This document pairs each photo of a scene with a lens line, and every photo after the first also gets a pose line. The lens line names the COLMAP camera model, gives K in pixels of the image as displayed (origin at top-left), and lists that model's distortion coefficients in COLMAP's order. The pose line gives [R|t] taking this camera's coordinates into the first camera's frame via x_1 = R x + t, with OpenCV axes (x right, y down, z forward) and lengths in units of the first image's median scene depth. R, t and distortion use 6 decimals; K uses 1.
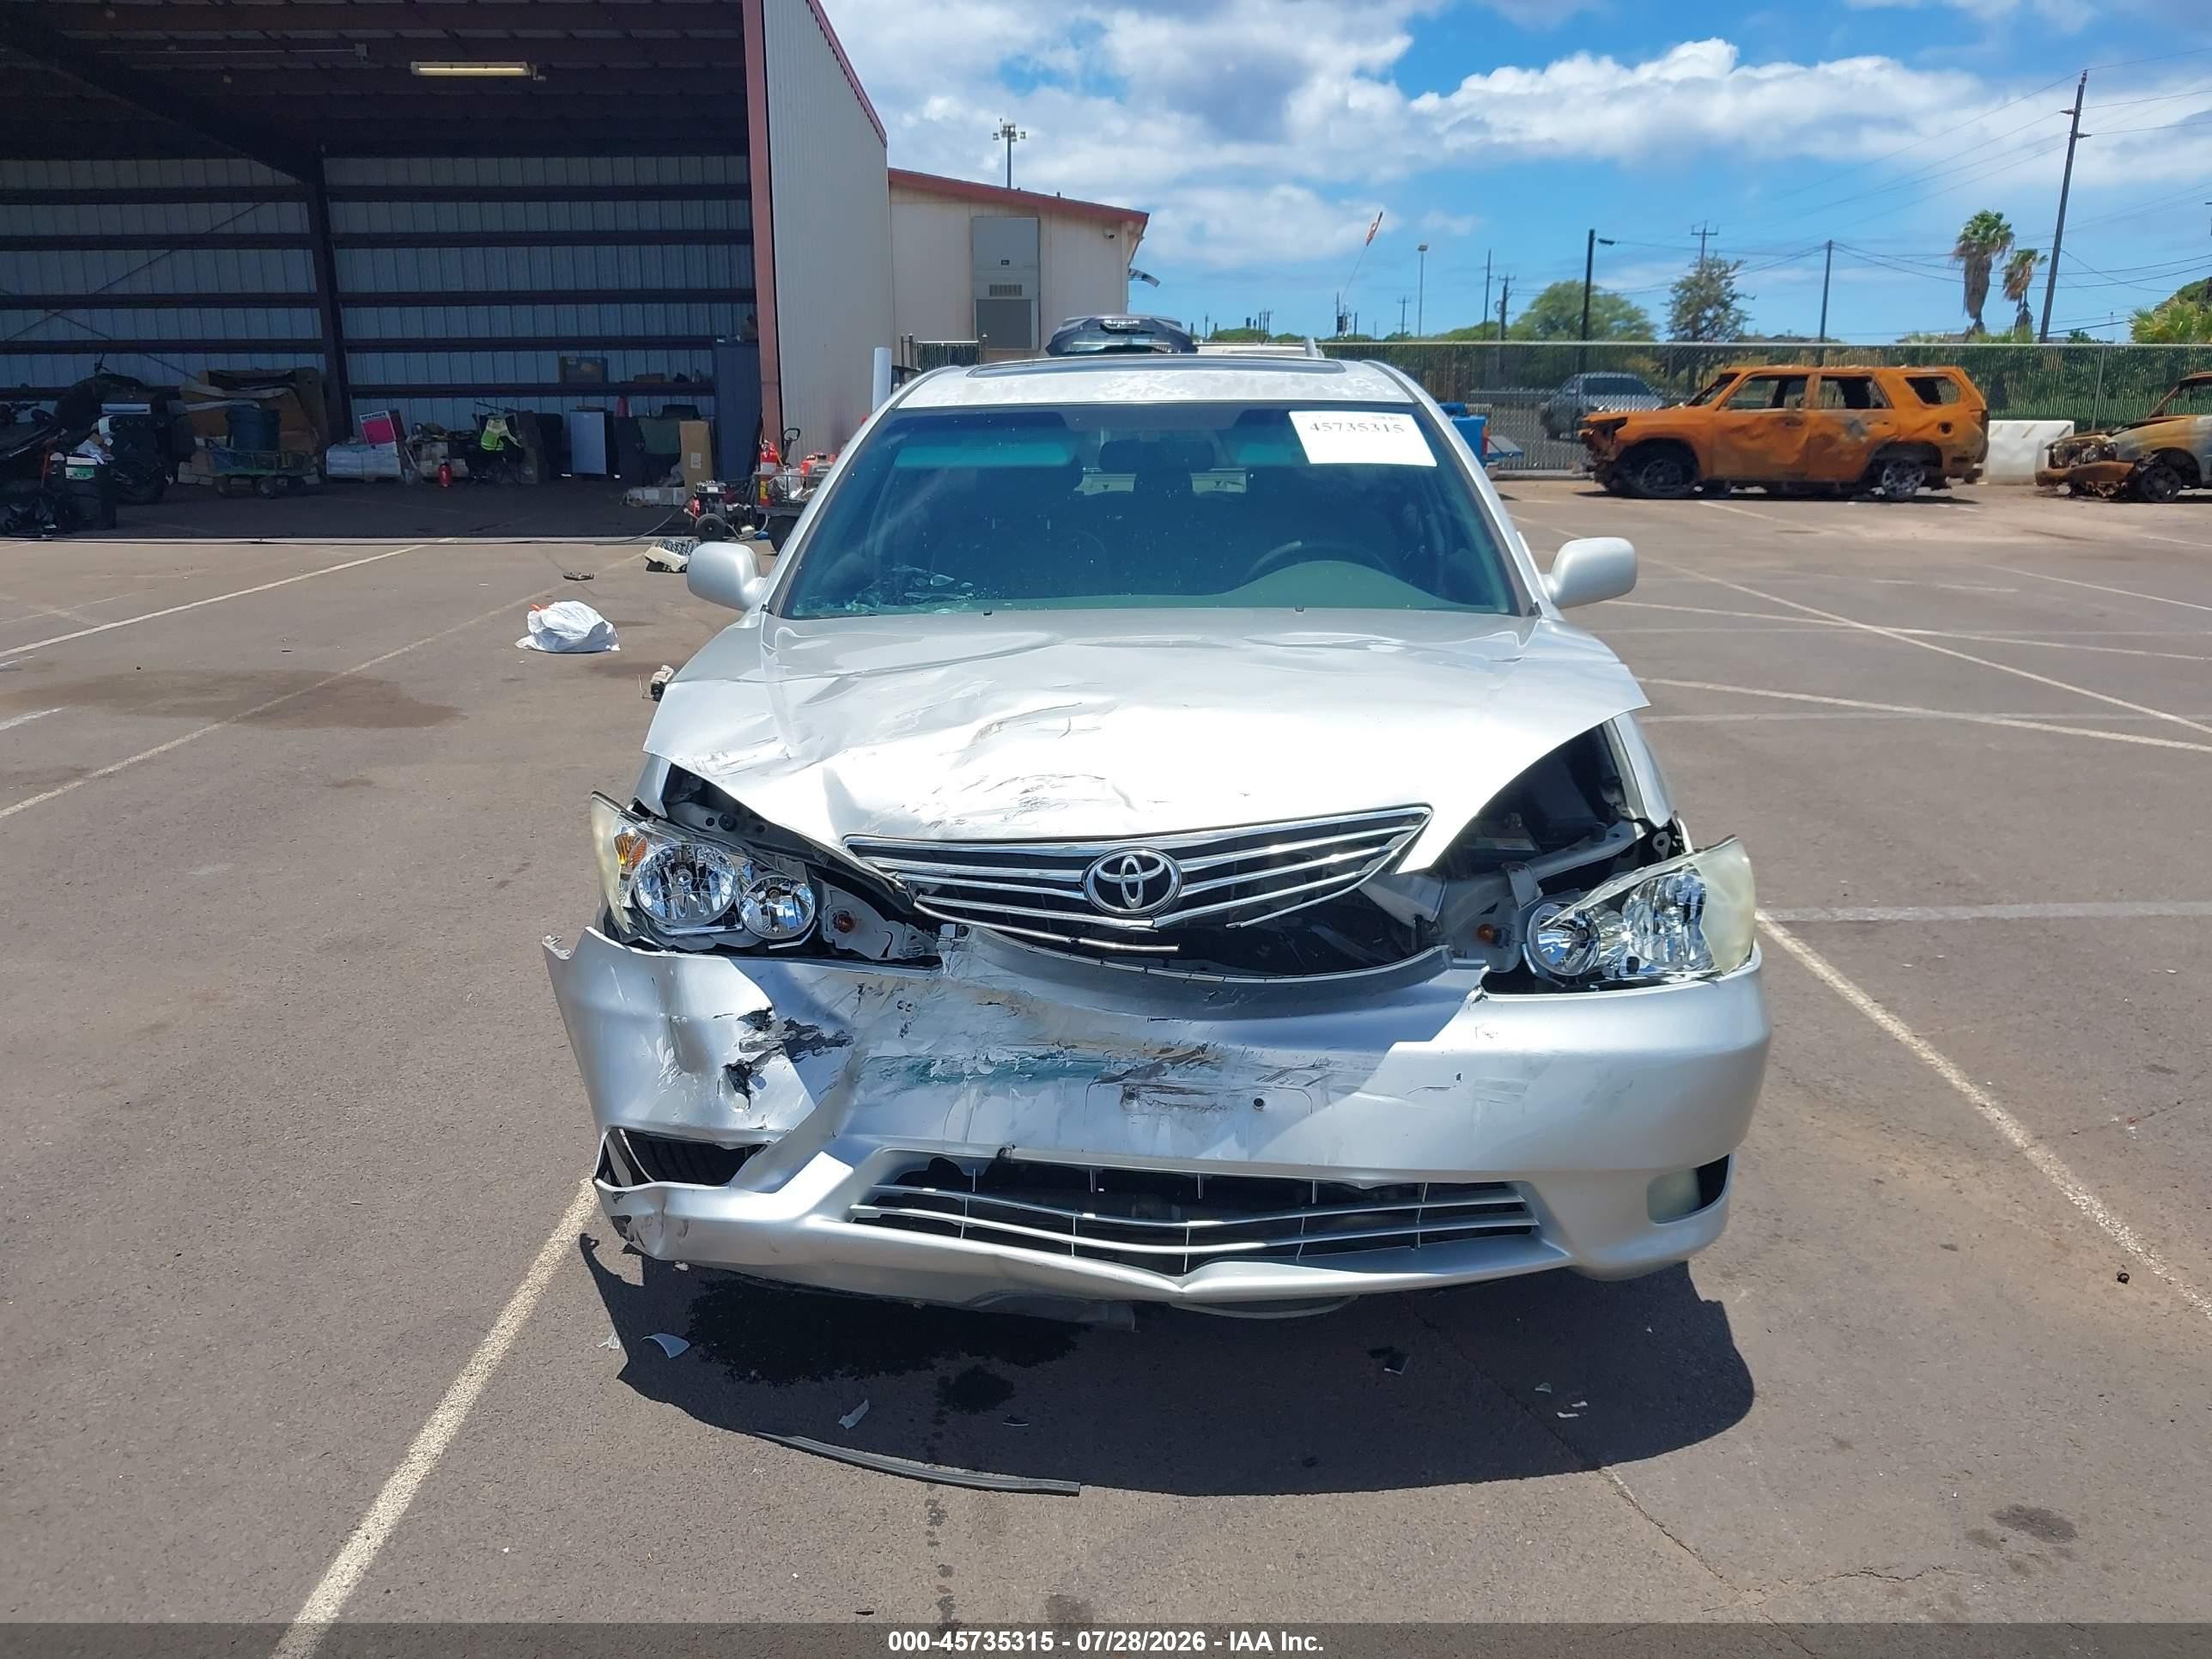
lens RADIAL K [[1736.7, 0, 1106.0], [0, 1736.7, 829.5], [0, 0, 1]] dist [-0.003972, -0.007336]
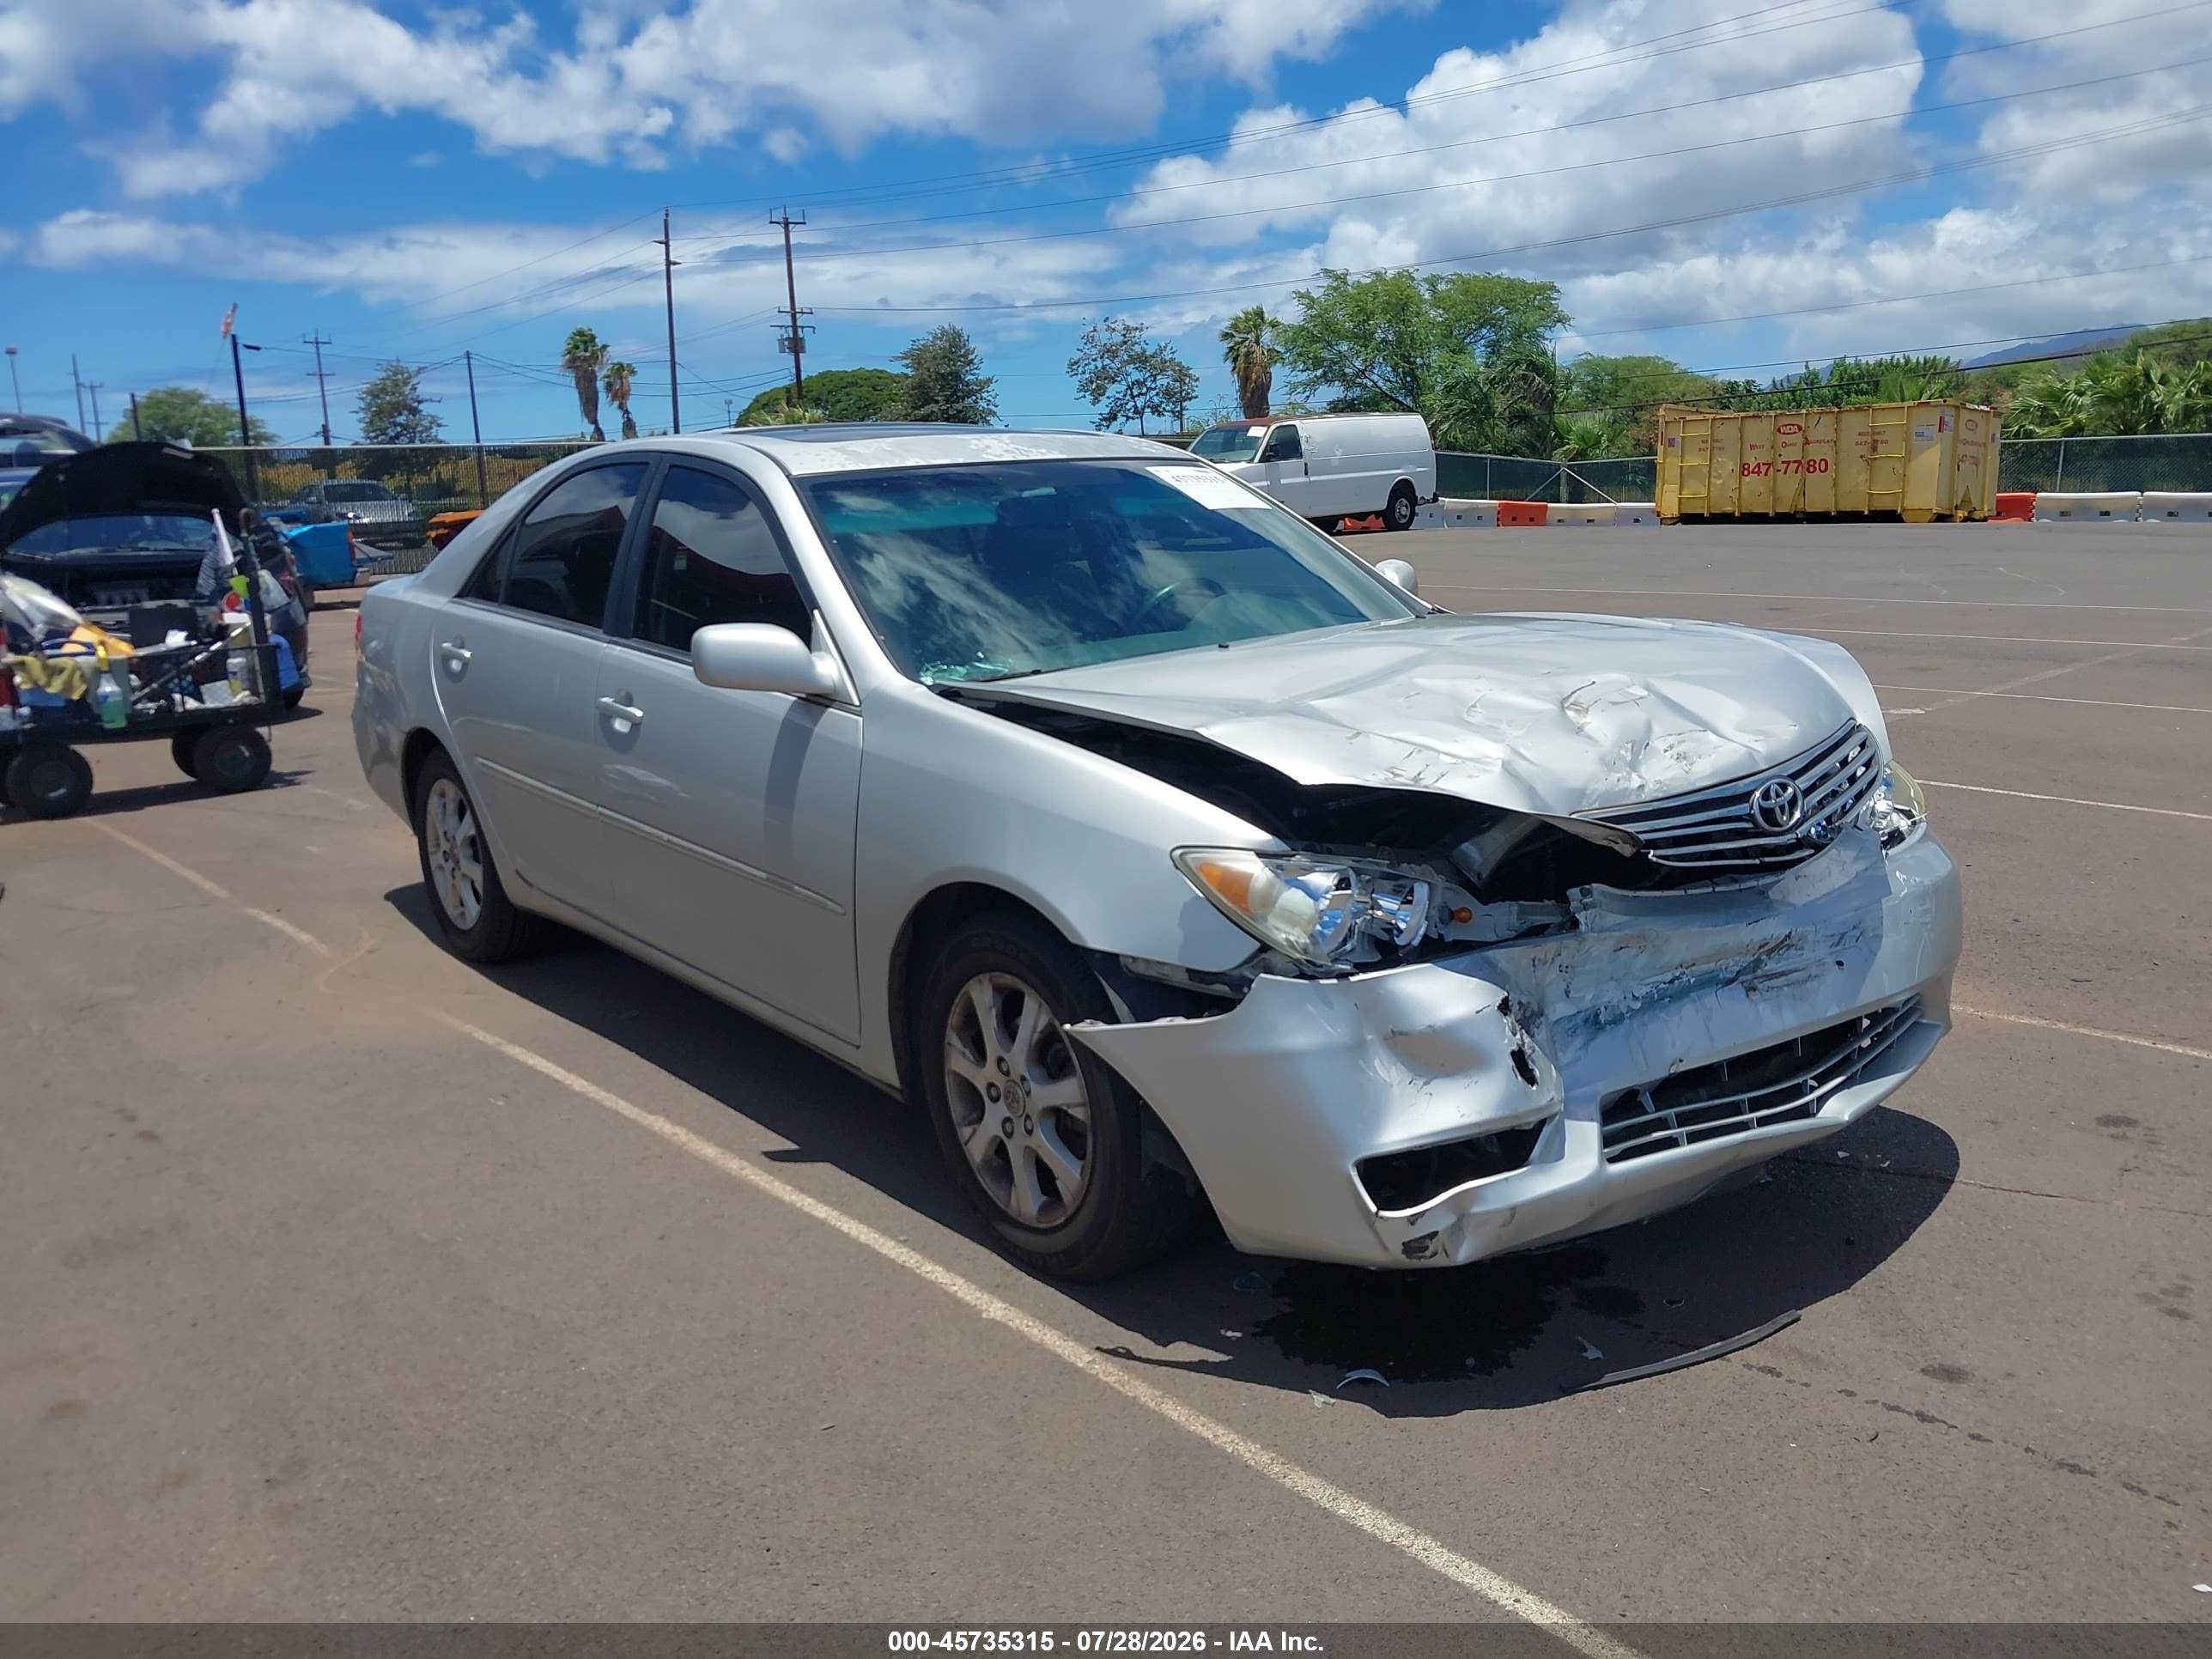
lens RADIAL K [[1712.3, 0, 1061.2], [0, 1712.3, 831.0], [0, 0, 1]] dist [0.000546, -0.001393]
pose [[0.746892, -0.159353, 0.645569, -0.690863], [0.194650, 0.980727, 0.016882, -0.044276], [-0.635817, 0.113051, 0.763516, 0.232155]]
